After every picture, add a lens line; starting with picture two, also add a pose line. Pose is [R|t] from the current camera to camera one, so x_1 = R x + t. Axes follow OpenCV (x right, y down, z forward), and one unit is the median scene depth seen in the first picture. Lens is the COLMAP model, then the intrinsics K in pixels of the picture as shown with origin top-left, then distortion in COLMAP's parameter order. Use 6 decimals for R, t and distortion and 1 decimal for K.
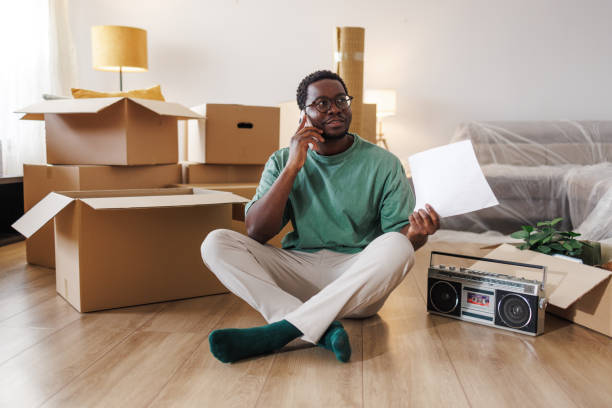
lens RADIAL K [[614.3, 0, 306.0], [0, 614.3, 204.0], [0, 0, 1]] dist [0.031775, 0.002996]
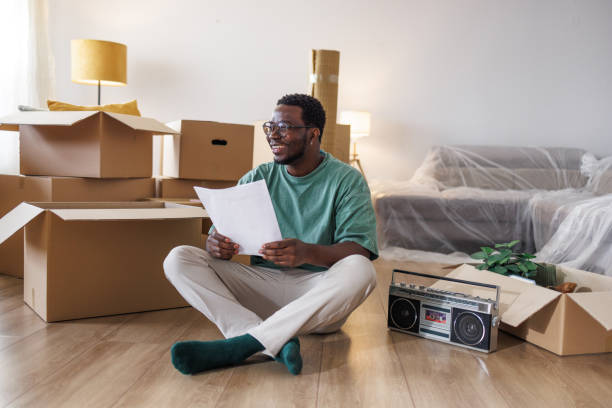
lens RADIAL K [[614.3, 0, 306.0], [0, 614.3, 204.0], [0, 0, 1]] dist [0.031775, 0.002996]
pose [[0.999098, 0.027131, 0.032662, 0.016888], [-0.026178, 0.999229, -0.029254, 0.000941], [-0.033431, 0.028372, 0.999038, -0.025049]]
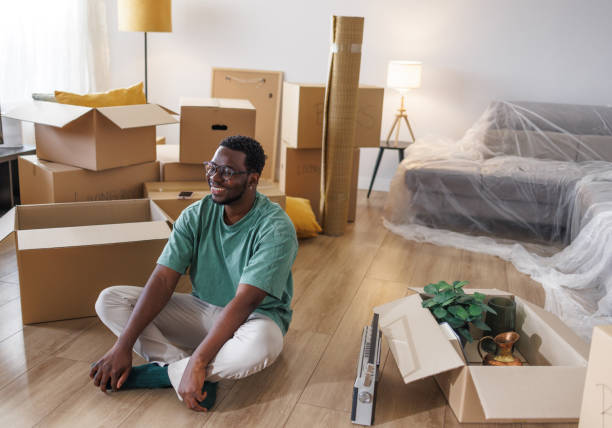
lens RADIAL K [[636.1, 0, 289.3], [0, 636.1, 223.3], [0, 0, 1]] dist [0.010842, 0.017401]
pose [[0.977102, 0.095999, -0.189884, 0.273121], [-0.057306, 0.978189, 0.199656, -0.224852], [0.204909, -0.184203, 0.961292, -0.026332]]
